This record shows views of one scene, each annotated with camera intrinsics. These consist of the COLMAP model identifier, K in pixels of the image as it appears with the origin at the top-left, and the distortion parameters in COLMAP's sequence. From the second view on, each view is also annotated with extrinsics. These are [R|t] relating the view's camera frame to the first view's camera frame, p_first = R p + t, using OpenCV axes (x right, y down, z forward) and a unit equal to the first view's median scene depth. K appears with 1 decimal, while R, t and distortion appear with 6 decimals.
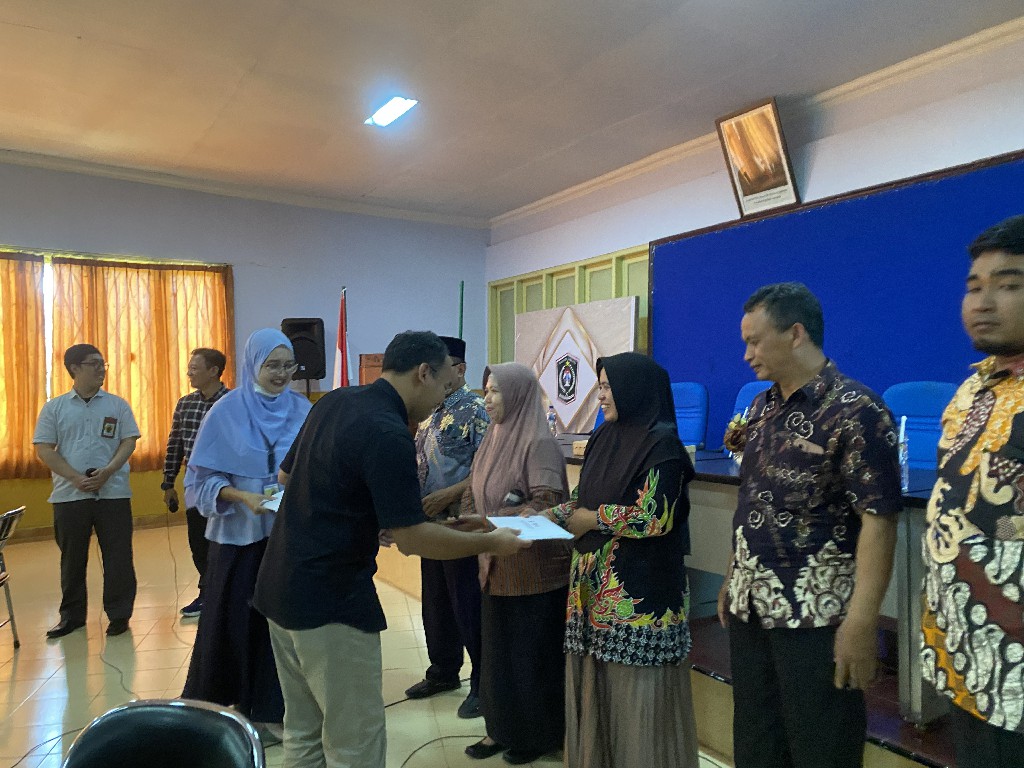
lens RADIAL K [[770.5, 0, 520.9], [0, 770.5, 389.7], [0, 0, 1]] dist [0.041809, -0.059615]
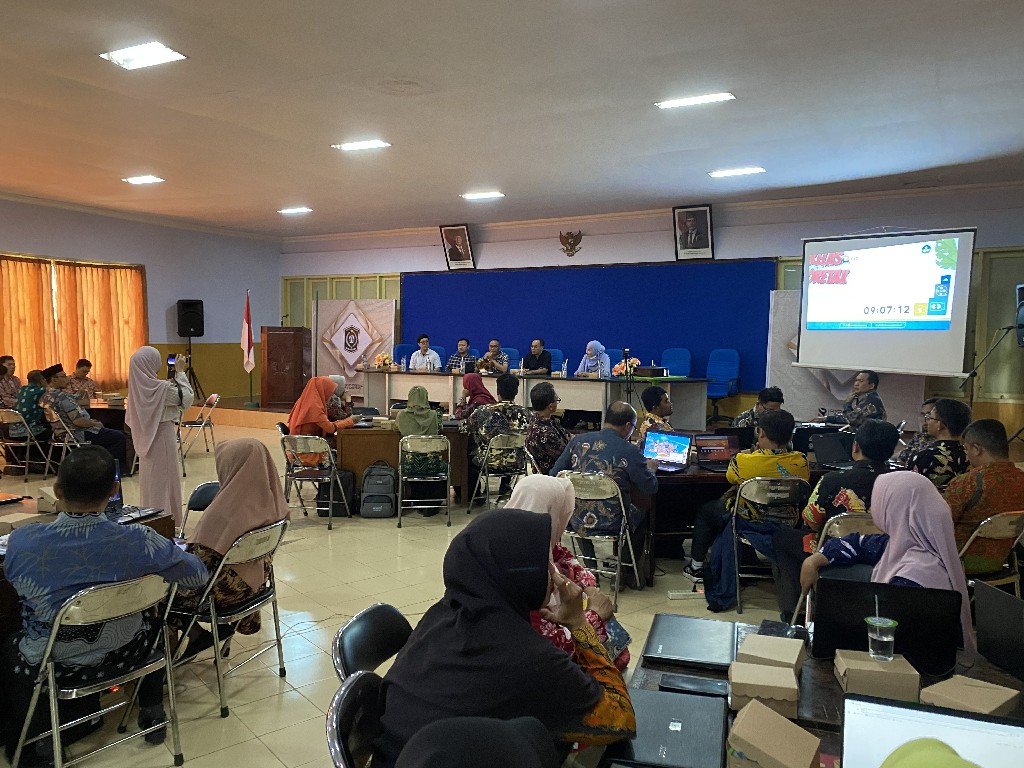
lens RADIAL K [[770.5, 0, 507.3], [0, 770.5, 387.1], [0, 0, 1]] dist [0.041809, -0.059615]
pose [[0.884885, -0.013631, 0.465611, -0.522773], [-0.016997, 0.997961, 0.061518, -0.021523], [-0.465500, -0.062350, 0.882849, -0.911827]]
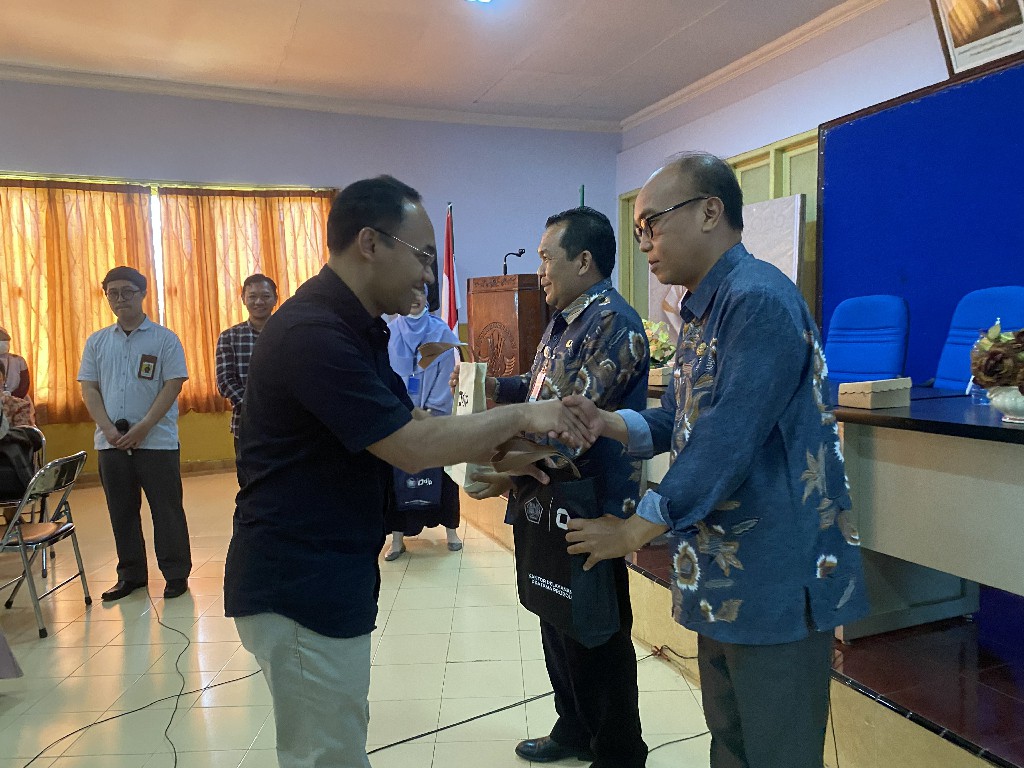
lens RADIAL K [[770.5, 0, 501.8], [0, 770.5, 386.8], [0, 0, 1]] dist [0.041809, -0.059615]
pose [[0.977908, -0.003490, -0.209005, 0.012455], [0.020351, 0.996700, 0.078576, 0.008140], [0.208041, -0.081094, 0.974753, 0.131045]]
